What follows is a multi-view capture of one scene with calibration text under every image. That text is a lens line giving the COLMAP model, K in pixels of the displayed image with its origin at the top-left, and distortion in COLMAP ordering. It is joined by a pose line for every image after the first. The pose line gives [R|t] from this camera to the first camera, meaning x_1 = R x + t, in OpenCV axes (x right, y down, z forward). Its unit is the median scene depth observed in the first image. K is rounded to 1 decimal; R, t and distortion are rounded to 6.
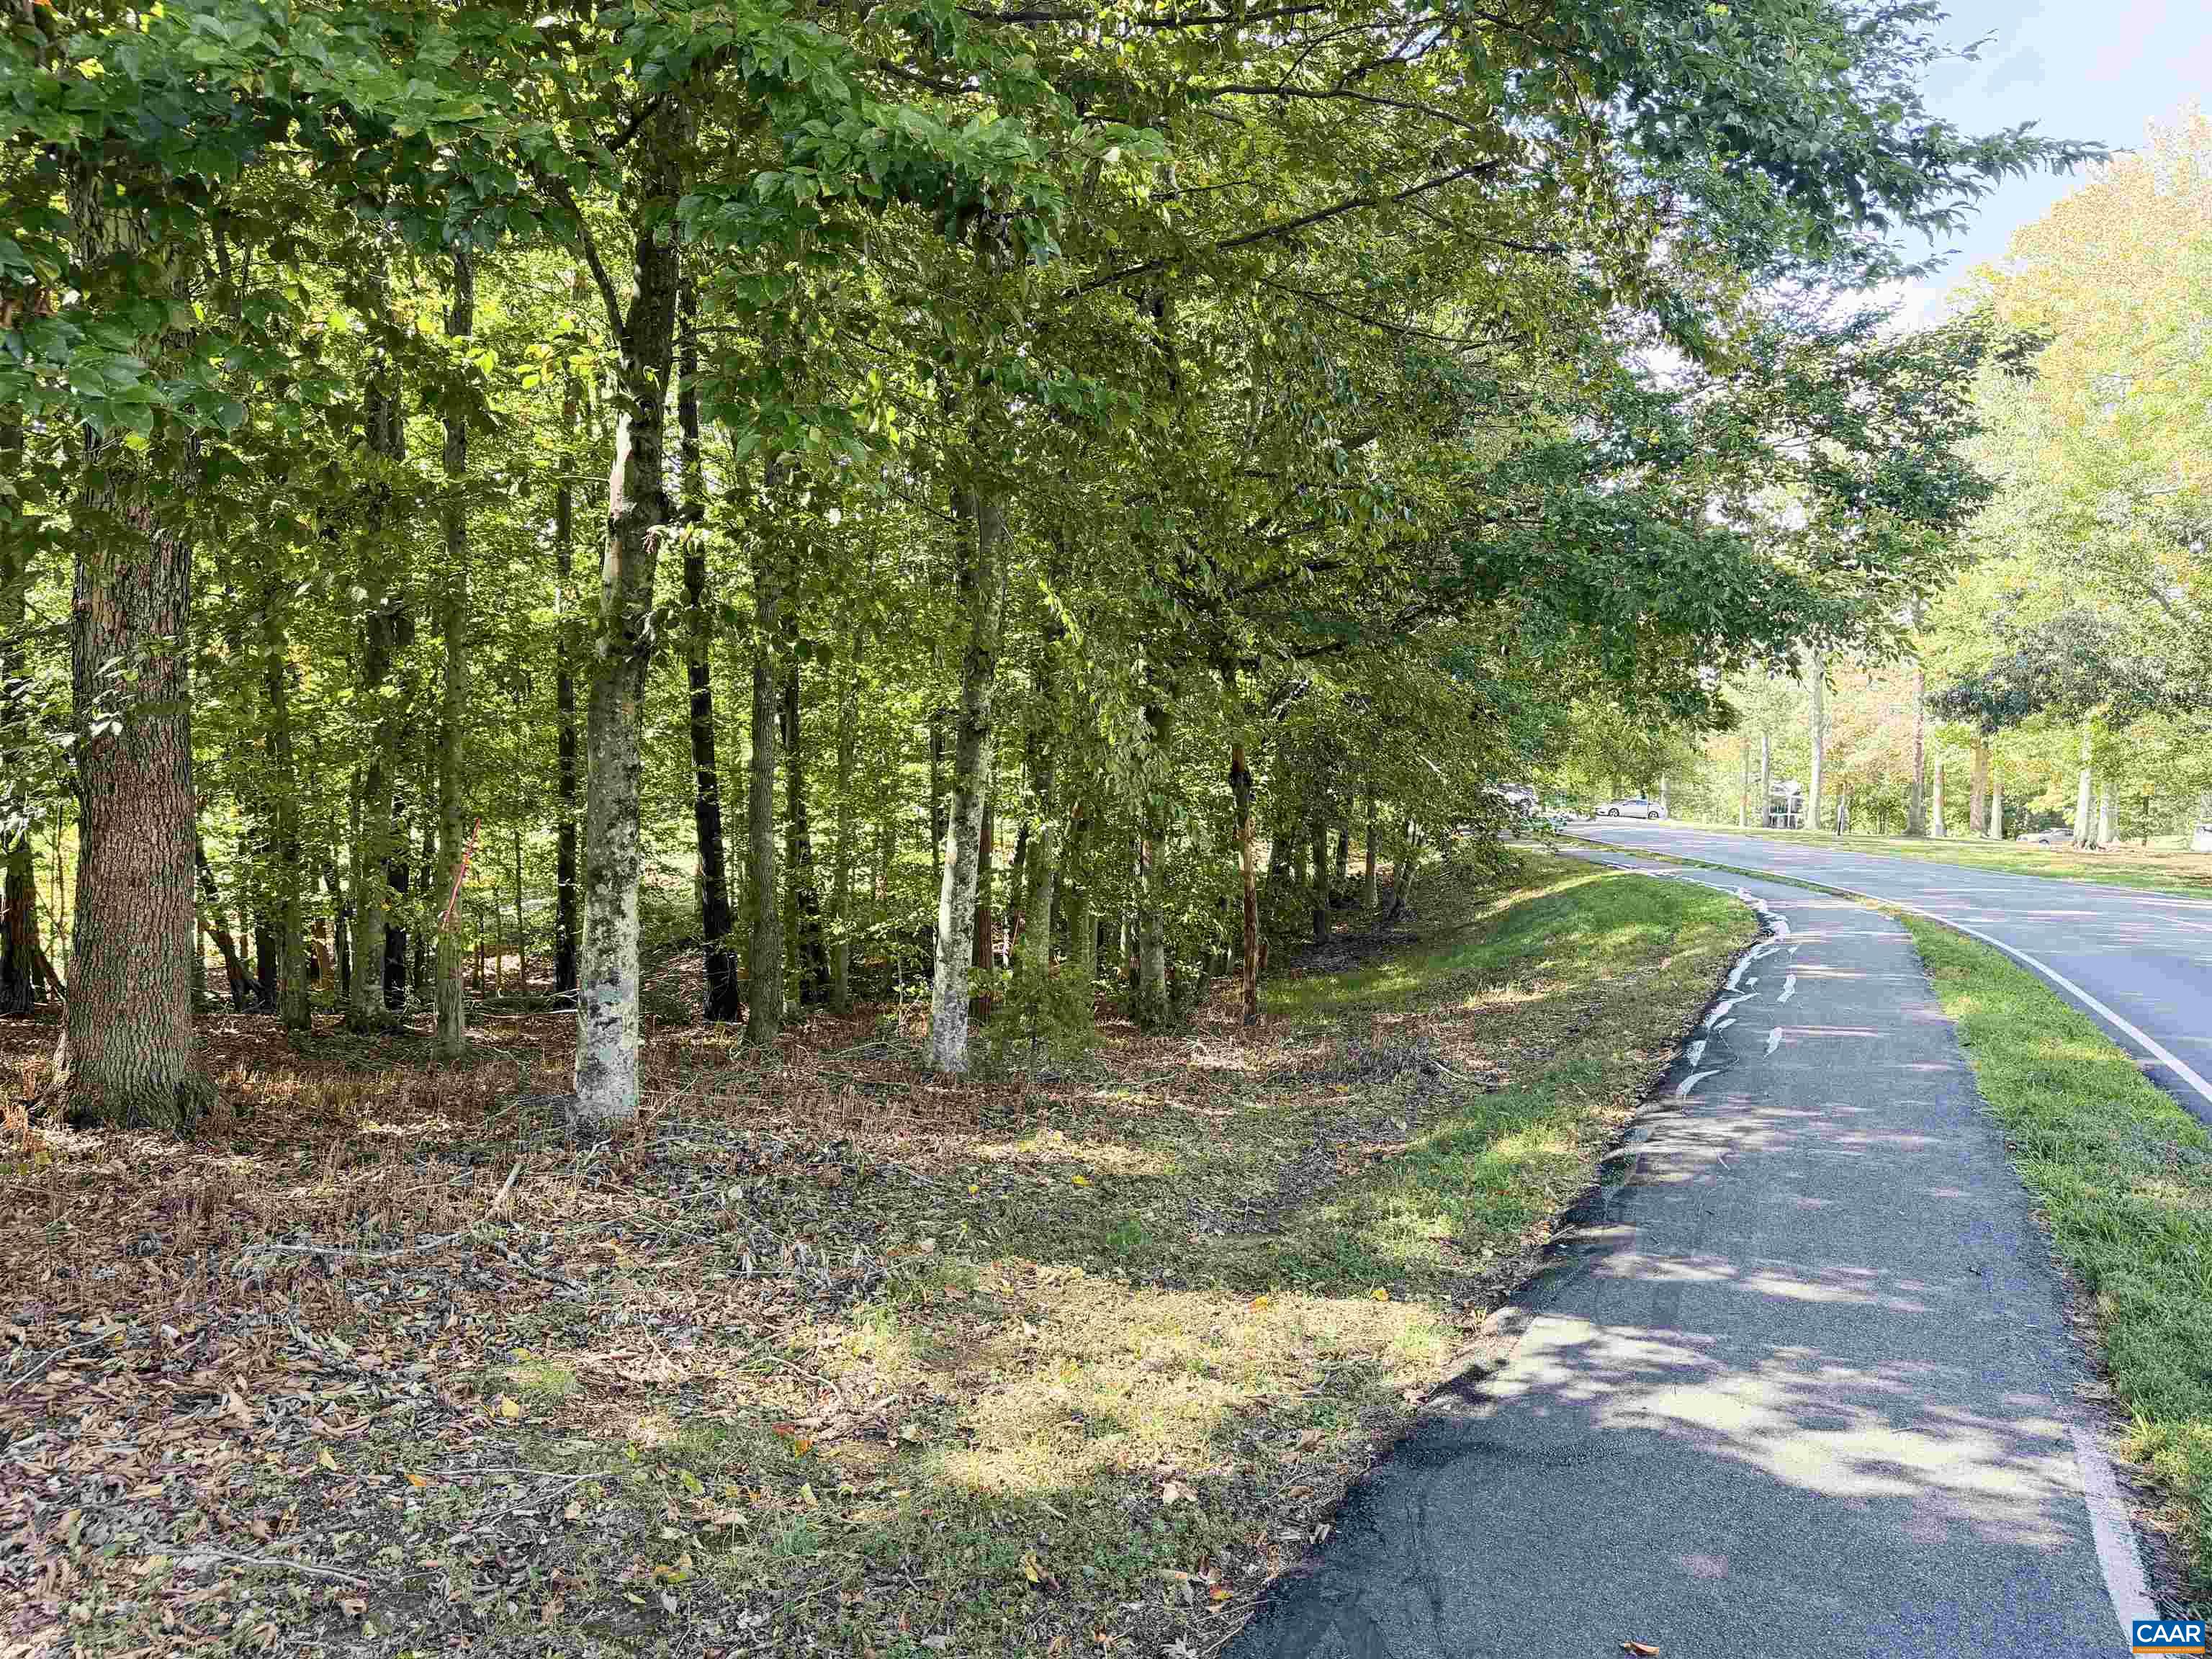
lens RADIAL K [[1578.2, 0, 1106.0], [0, 1578.2, 829.5], [0, 0, 1]] dist [-0.000848, 0.000686]
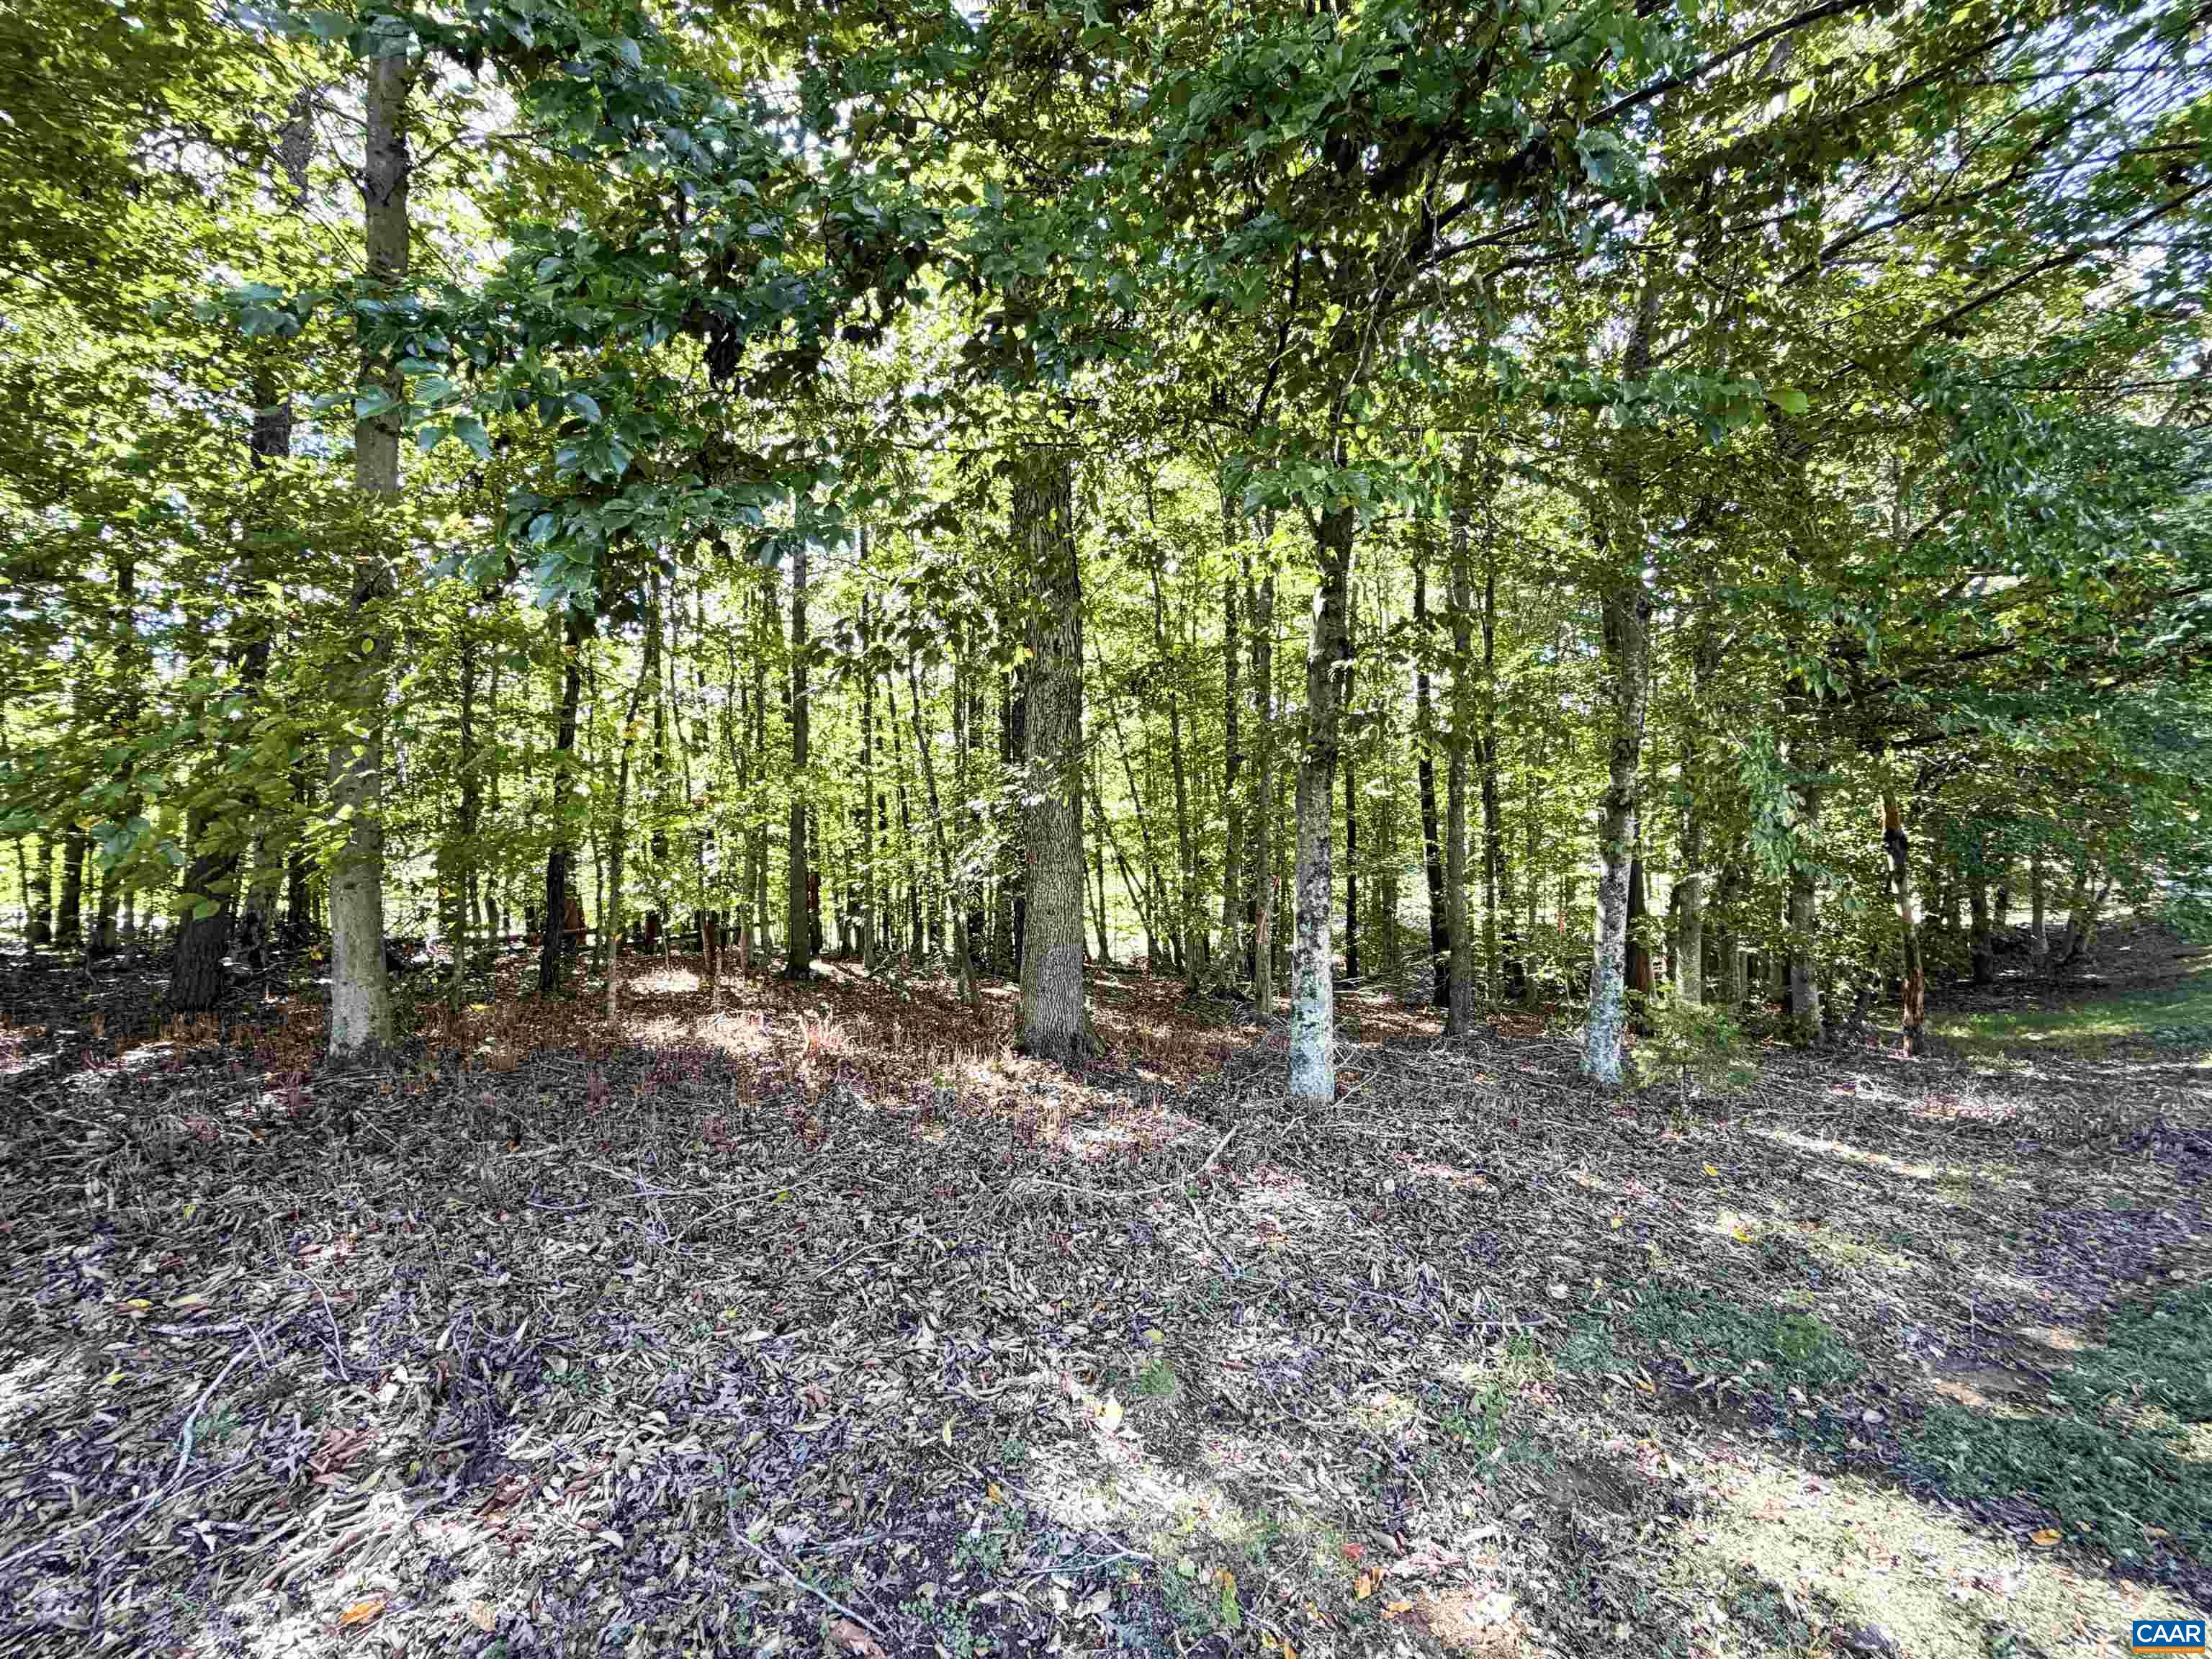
lens RADIAL K [[872.7, 0, 1106.0], [0, 872.7, 829.5], [0, 0, 1]] dist [0.000302, 0.000689]
pose [[0.805165, -0.027777, -0.592400, -0.002720], [-0.006492, 0.998430, -0.055639, -0.003108], [0.593015, 0.048644, 0.803721, 0.201816]]
